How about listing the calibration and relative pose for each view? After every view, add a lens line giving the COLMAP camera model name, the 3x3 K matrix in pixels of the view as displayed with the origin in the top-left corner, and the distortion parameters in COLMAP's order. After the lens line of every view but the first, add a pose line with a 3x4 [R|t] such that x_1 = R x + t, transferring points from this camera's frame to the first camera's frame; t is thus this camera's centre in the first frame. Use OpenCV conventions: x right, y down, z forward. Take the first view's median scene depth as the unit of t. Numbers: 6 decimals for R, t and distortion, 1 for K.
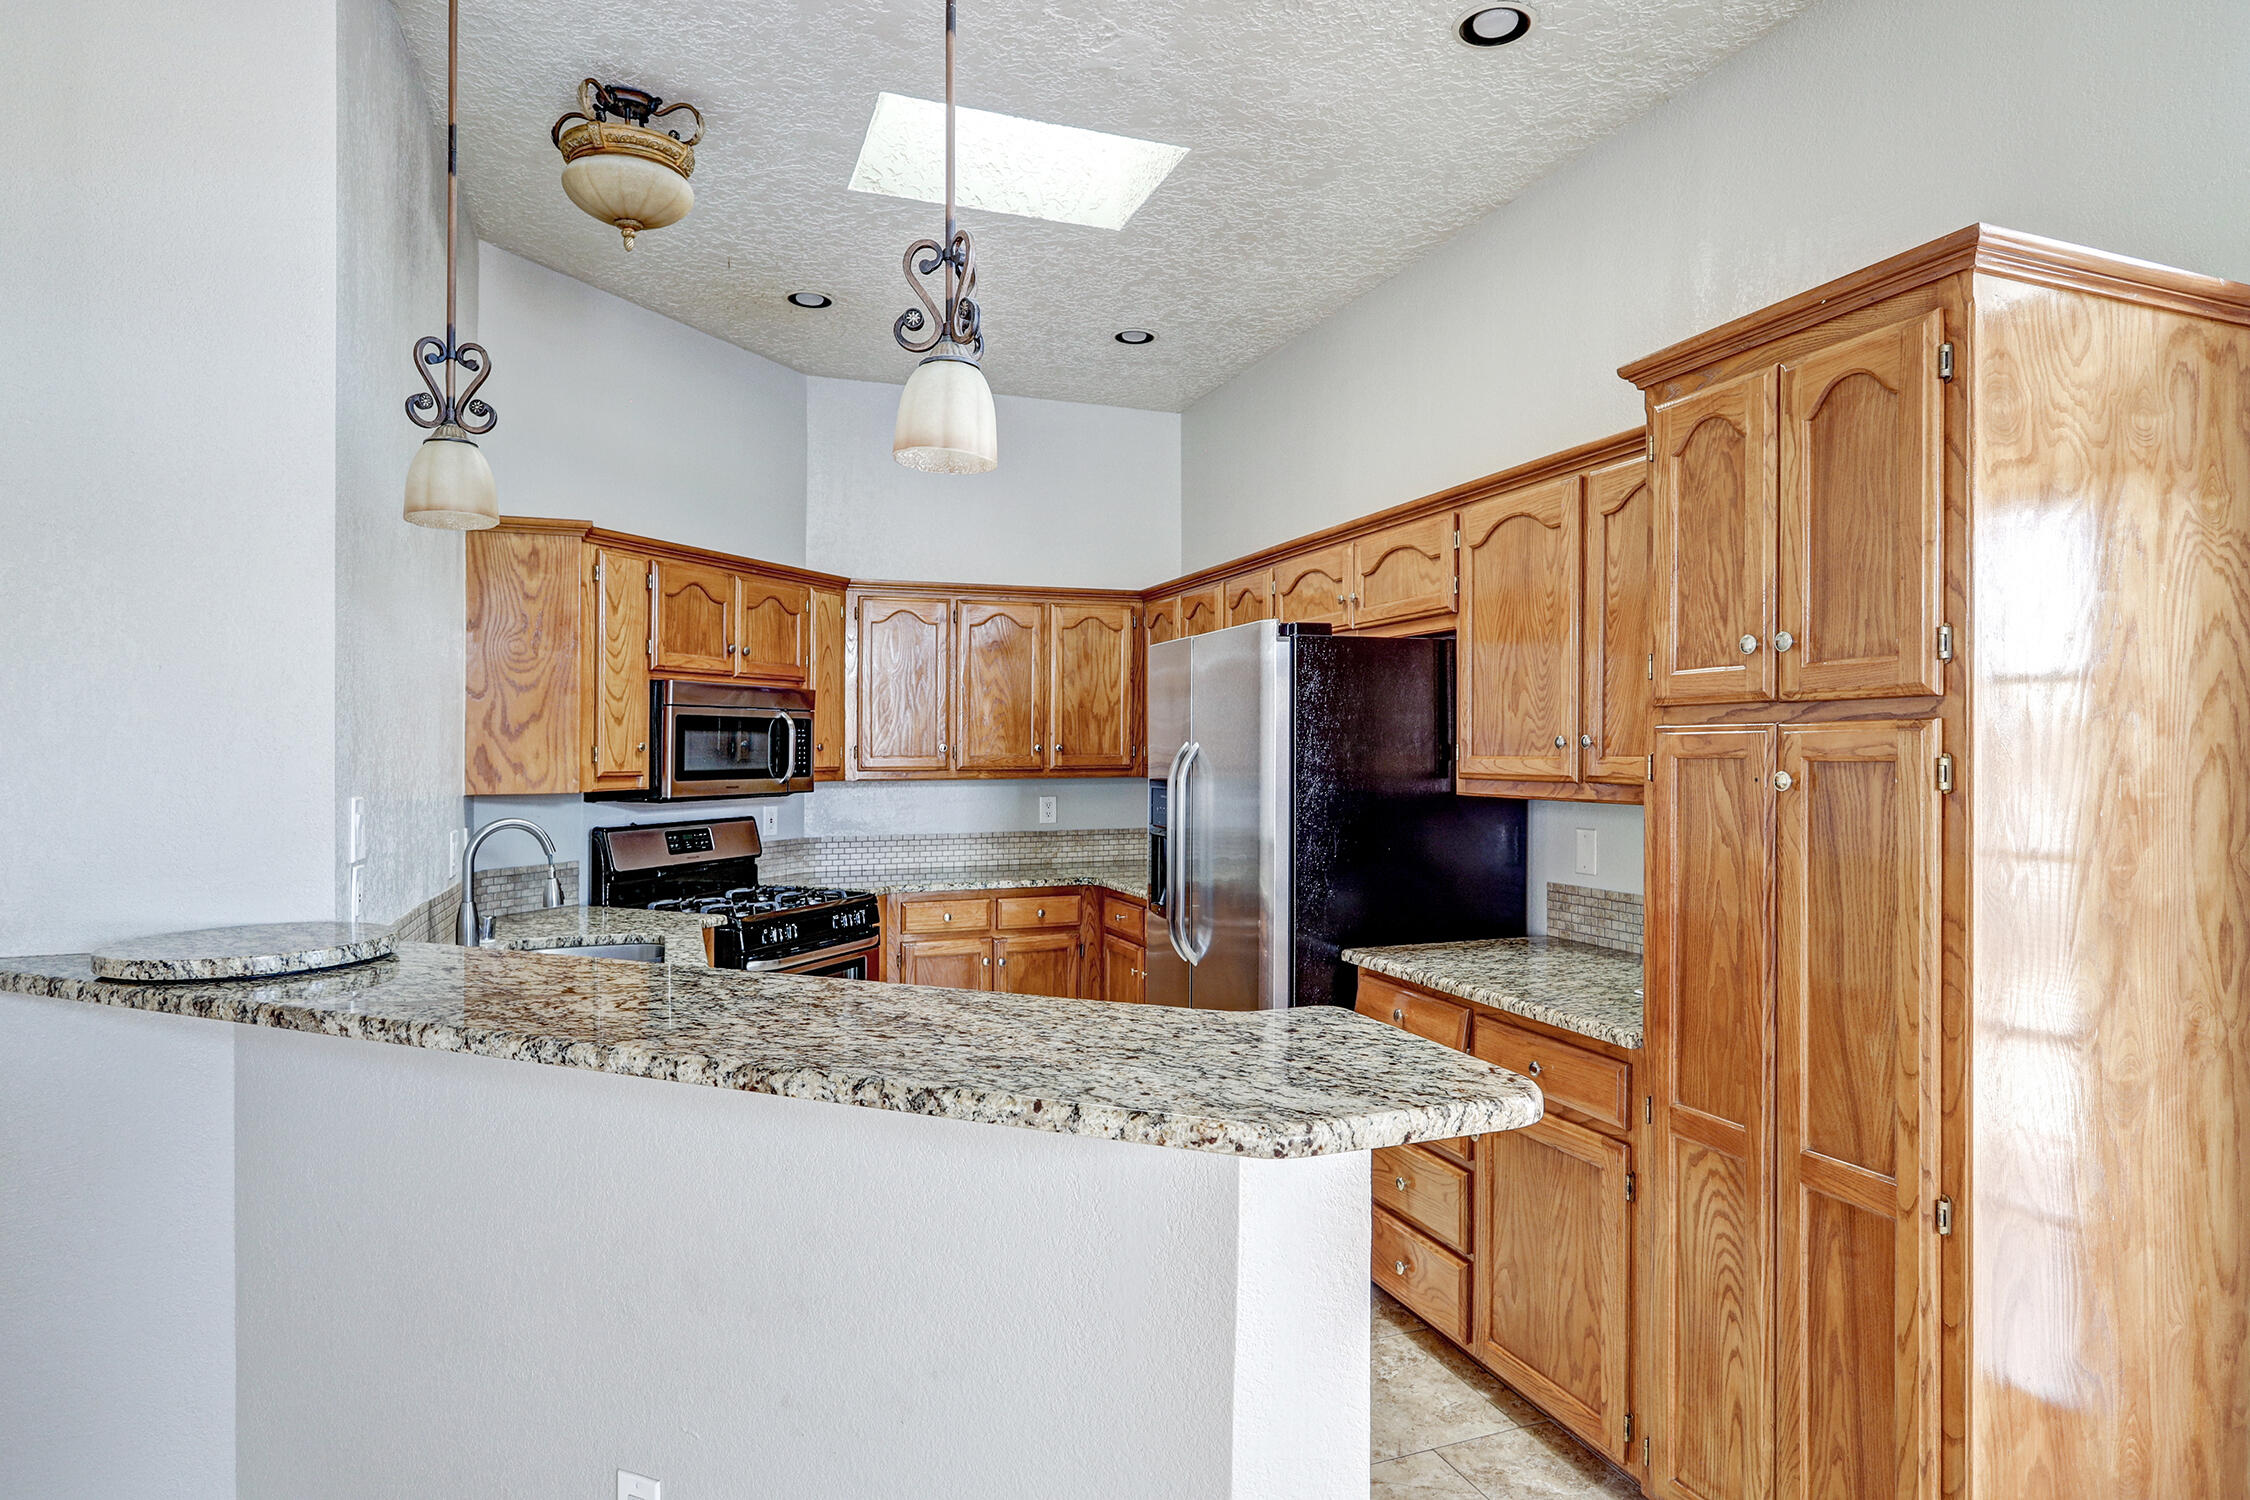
lens RADIAL K [[1221.7, 0, 1125.0], [0, 1221.7, 754.8], [0, 0, 1]] dist [-0.006642, -0.000314]
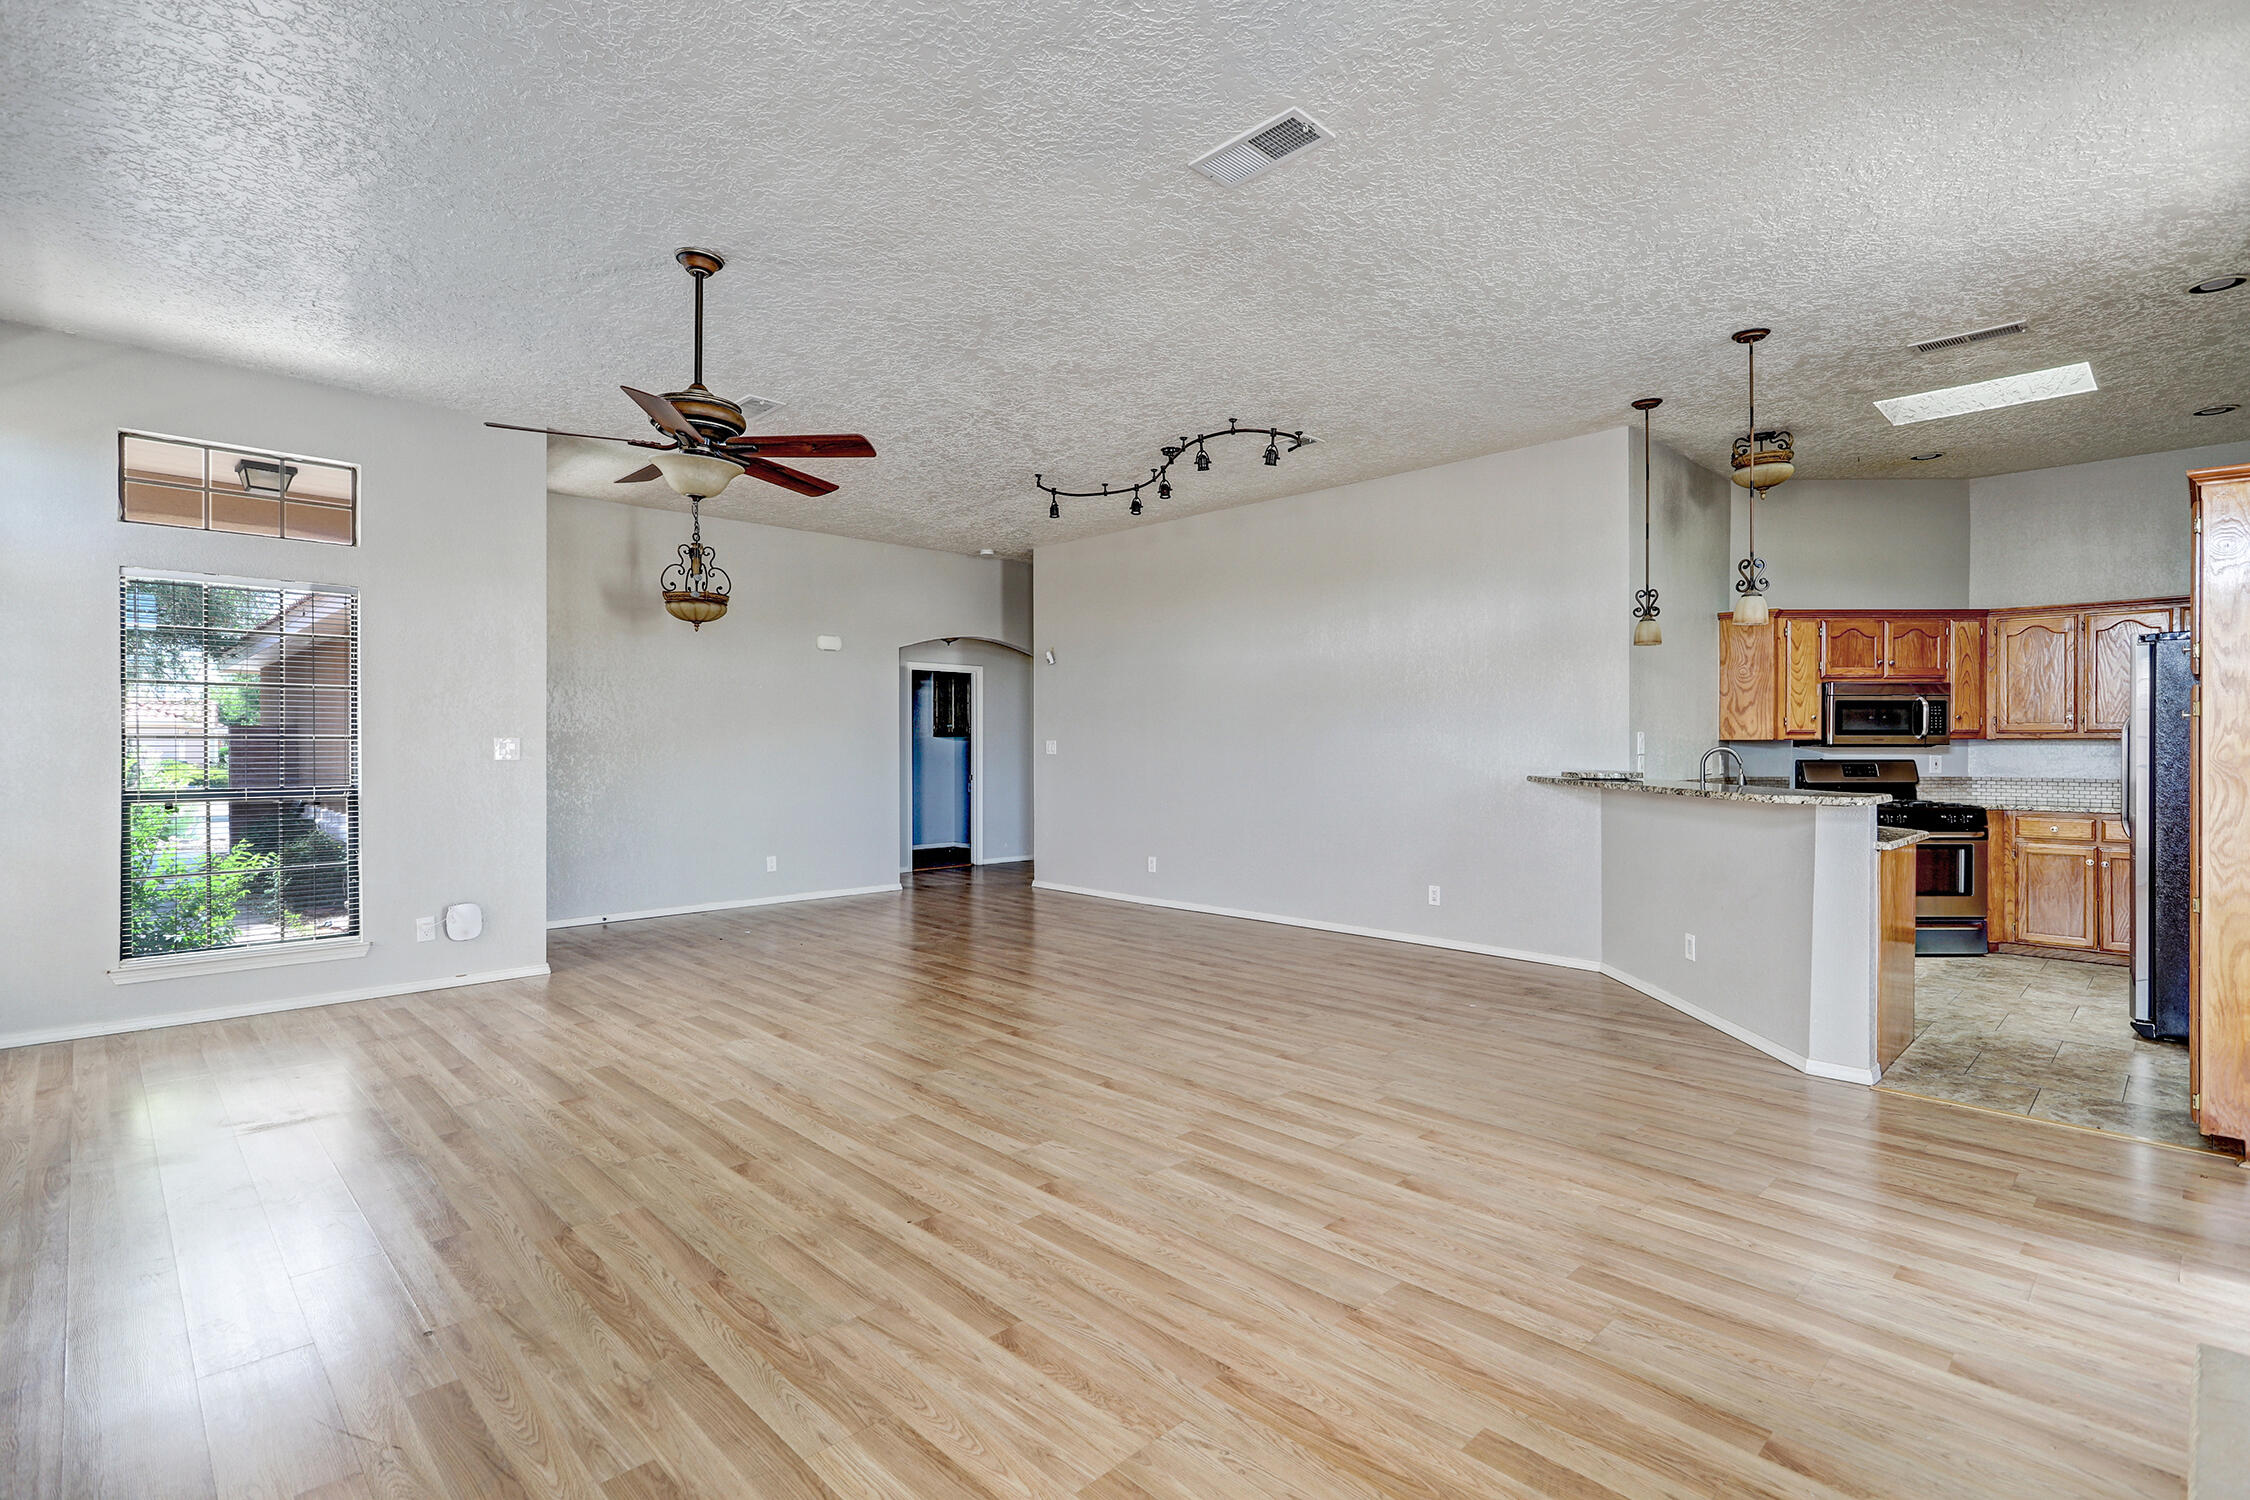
lens RADIAL K [[1074.1, 0, 1120.2], [0, 1074.1, 748.7], [0, 0, 1]] dist [0.002556, 0.001001]
pose [[0.397528, 0.006628, -0.917566, 0.807416], [-0.005538, 0.999973, 0.004824, 0.045222], [0.917573, 0.003164, 0.397554, -0.764266]]
